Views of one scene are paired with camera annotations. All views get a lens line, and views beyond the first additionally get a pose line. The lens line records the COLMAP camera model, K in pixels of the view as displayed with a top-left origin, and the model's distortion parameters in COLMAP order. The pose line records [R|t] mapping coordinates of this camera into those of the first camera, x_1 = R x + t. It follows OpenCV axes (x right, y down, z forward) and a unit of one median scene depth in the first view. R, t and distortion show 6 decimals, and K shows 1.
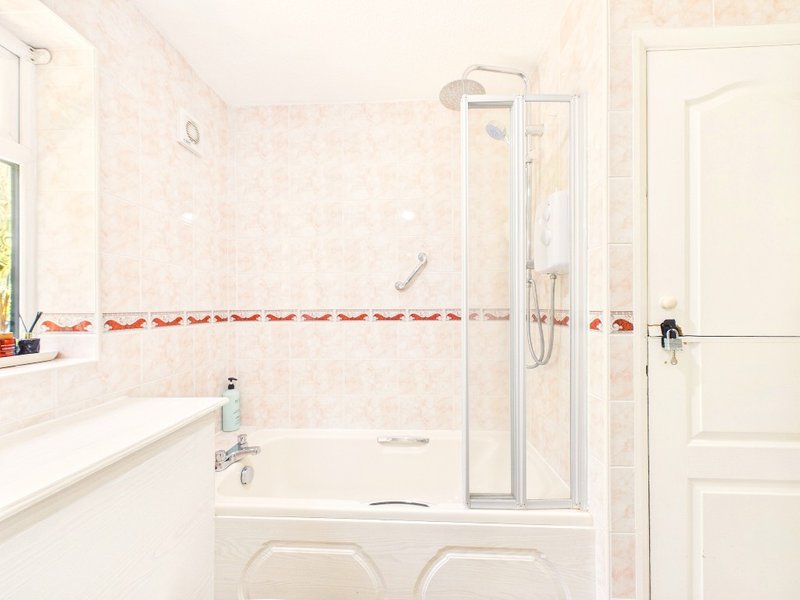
lens RADIAL K [[324.6, 0, 401.0], [0, 324.6, 305.9], [0, 0, 1]] dist [0.001978, -0.000196]
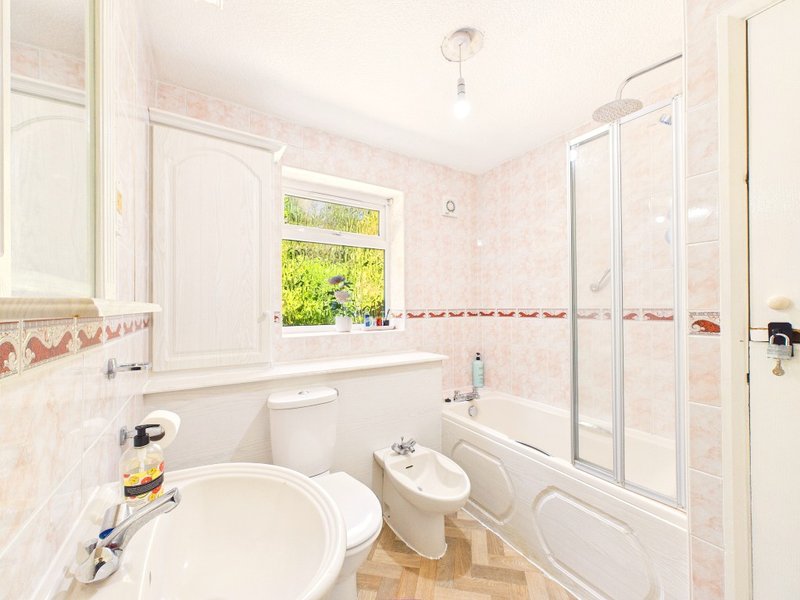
lens RADIAL K [[324.6, 0, 395.2], [0, 324.6, 303.4], [0, 0, 1]] dist [0.001978, -0.000196]
pose [[0.545091, -0.008676, -0.838332, 0.810942], [0.006126, 0.999961, -0.006366, -0.006987], [0.838355, -0.001665, 0.545123, -0.244172]]
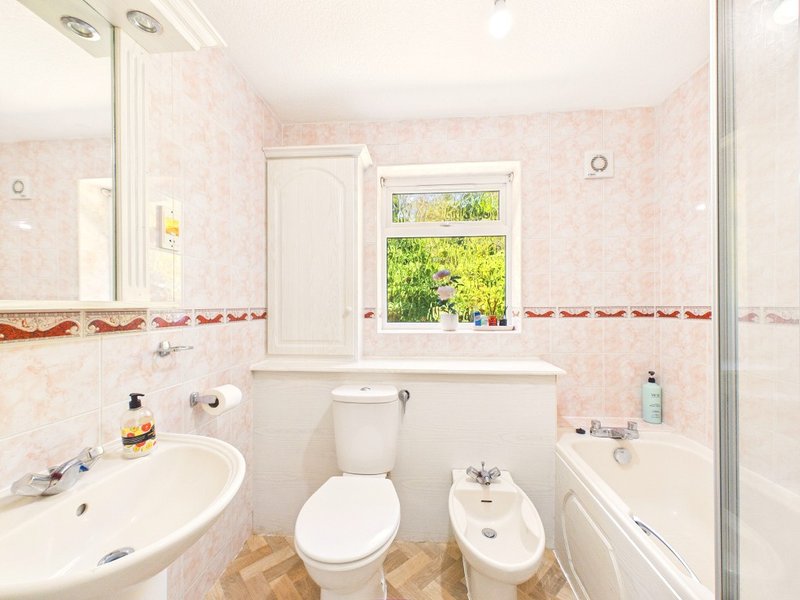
lens RADIAL K [[324.6, 0, 395.9], [0, 324.6, 302.6], [0, 0, 1]] dist [0.001978, -0.000196]
pose [[-0.056781, -0.000519, -0.998387, 0.814690], [0.008060, 0.999967, -0.000978, -0.005687], [0.998354, -0.008103, -0.056775, 0.360596]]
